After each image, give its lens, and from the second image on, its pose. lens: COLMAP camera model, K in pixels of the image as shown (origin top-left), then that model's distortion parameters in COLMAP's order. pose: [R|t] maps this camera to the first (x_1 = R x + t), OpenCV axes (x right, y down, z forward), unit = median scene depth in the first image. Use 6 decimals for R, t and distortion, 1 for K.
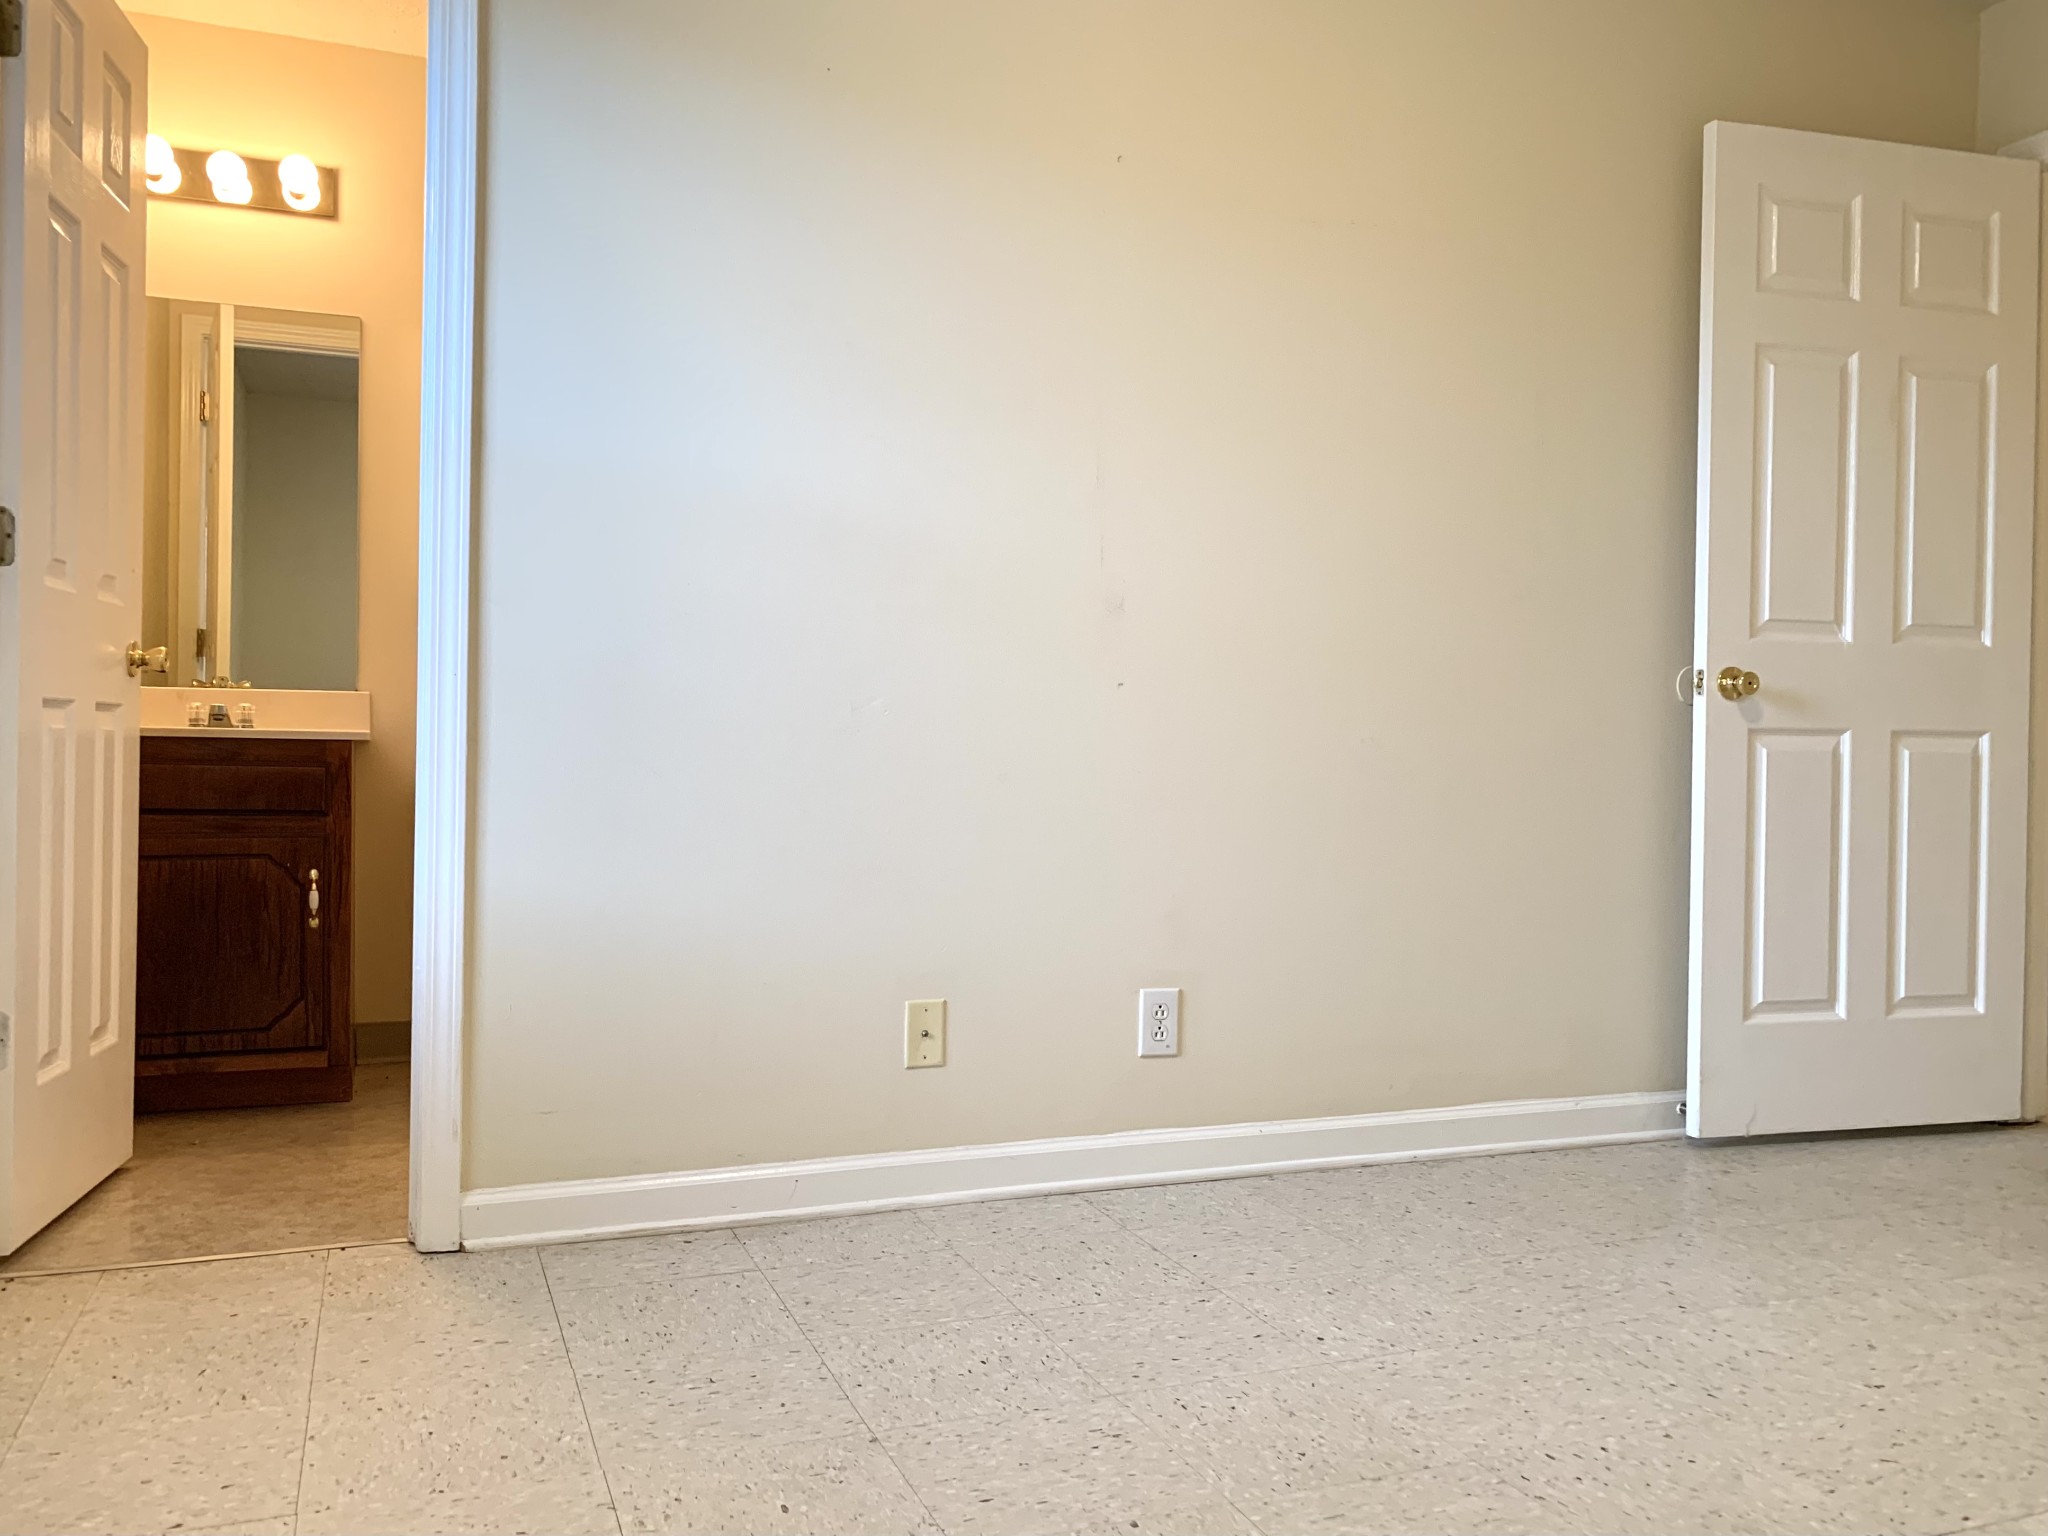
lens RADIAL K [[1653.3, 0, 1024.0], [0, 1653.3, 768.0], [0, 0, 1]] dist [0.011158, 0.009060]
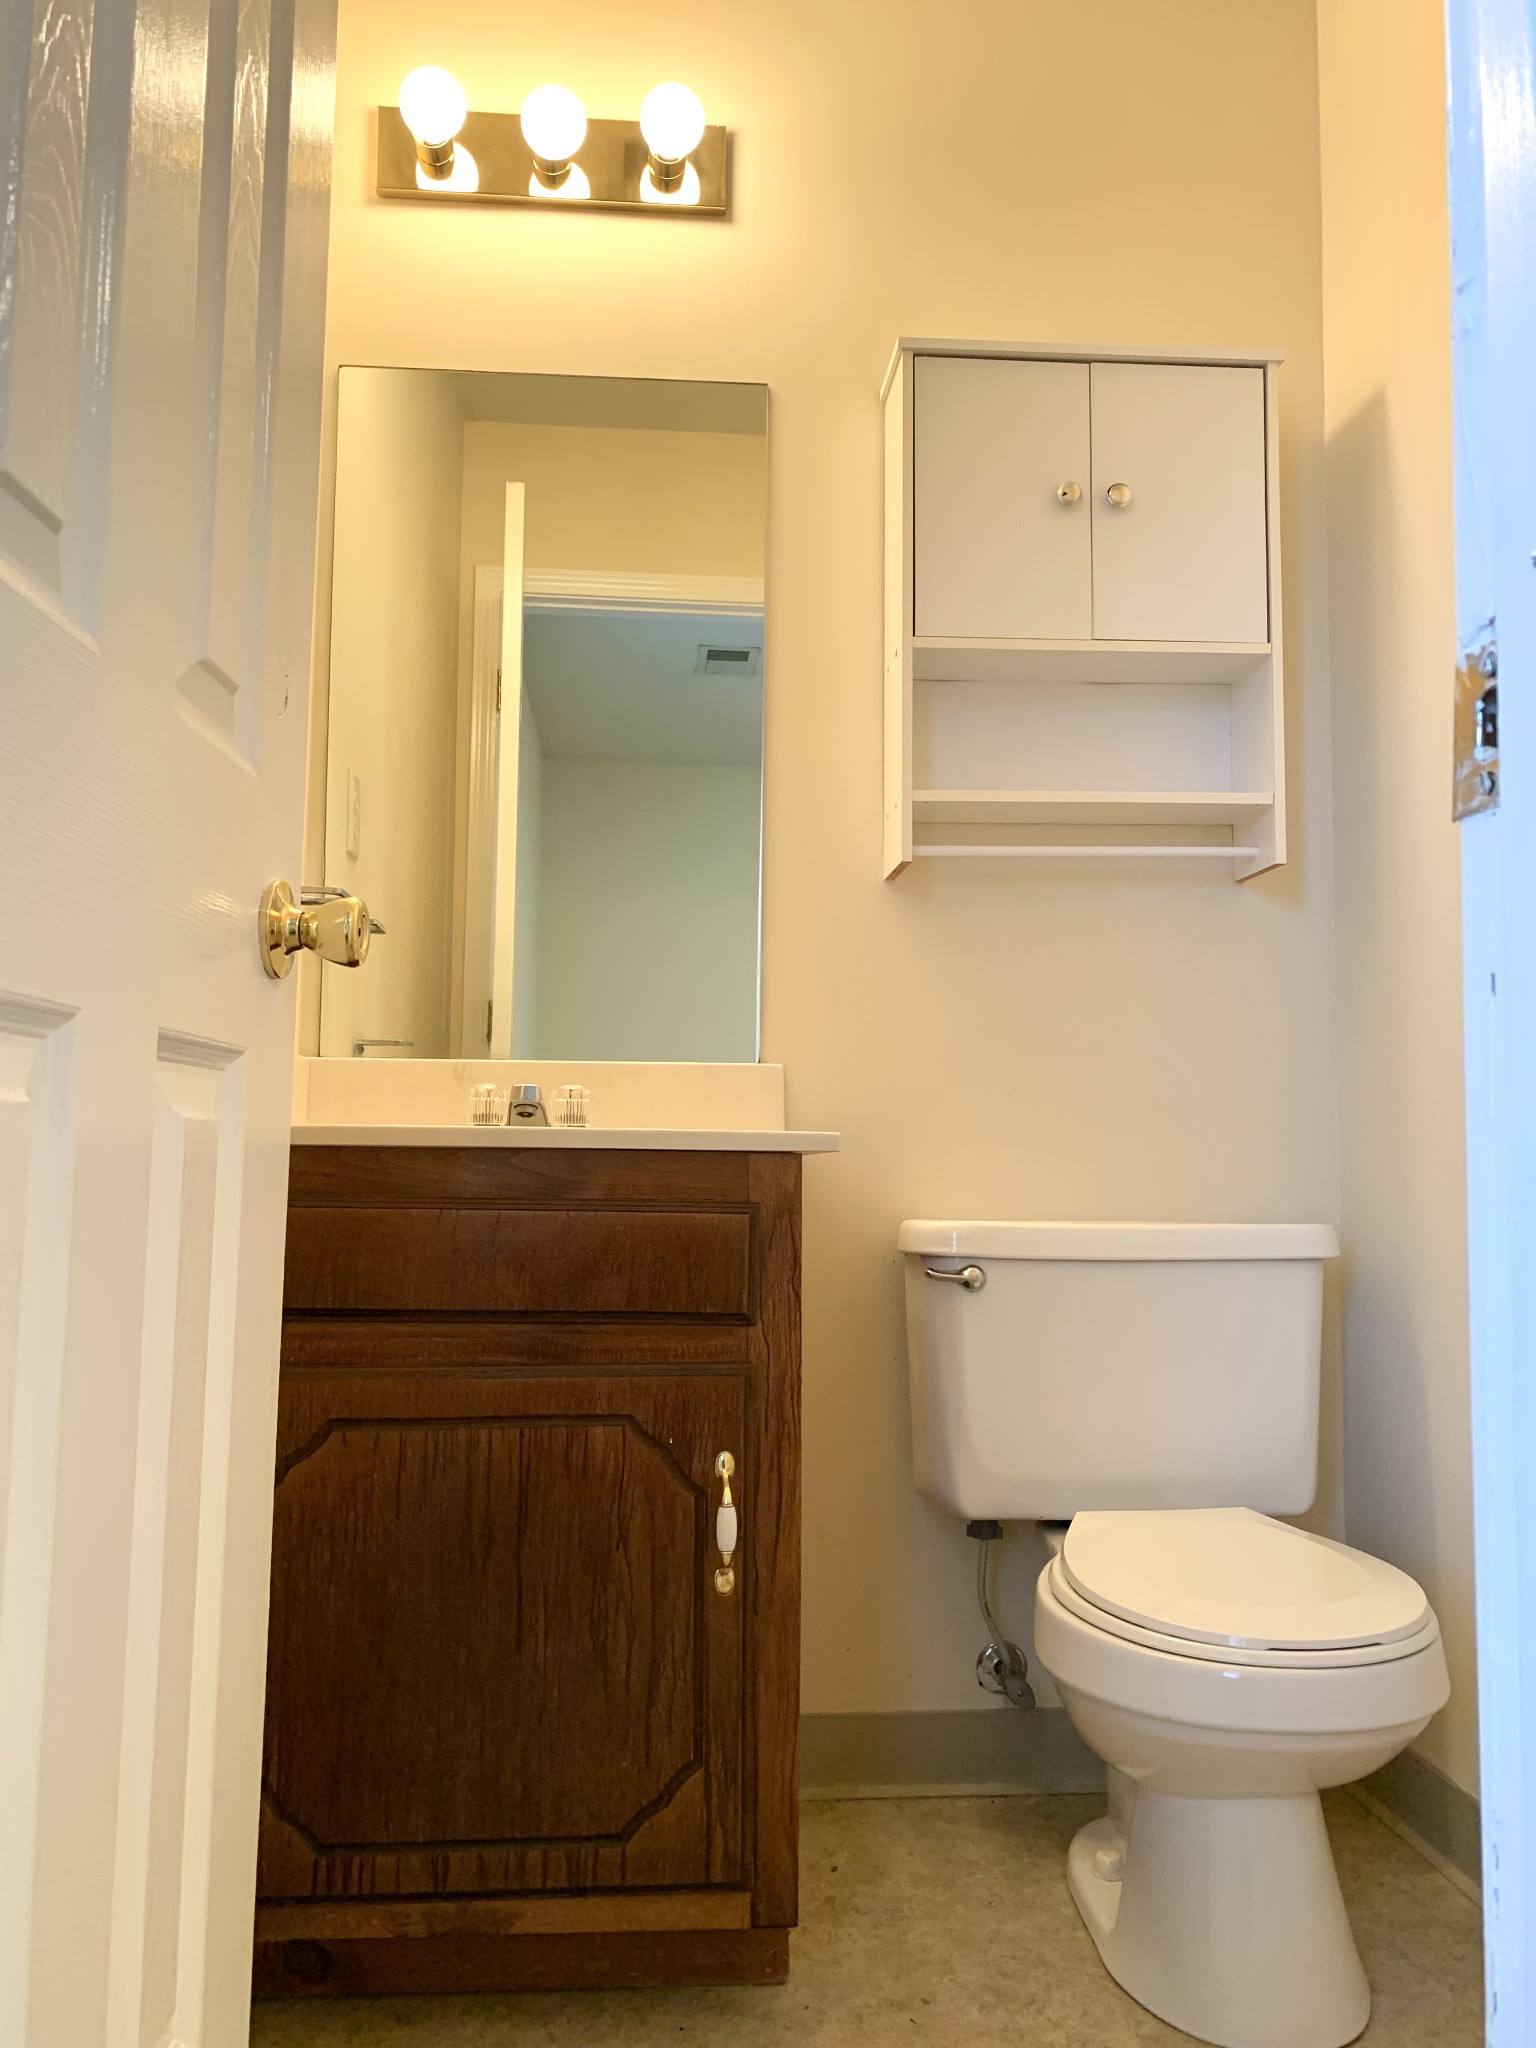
lens RADIAL K [[1545.8, 0, 768.0], [0, 1545.8, 1024.0], [0, 0, 1]] dist [0.014866, 0.002516]
pose [[0.959067, -0.025740, -0.282008, -0.301808], [-0.001676, 0.995327, -0.096546, -0.011108], [0.283175, 0.093067, 0.954542, 0.609413]]
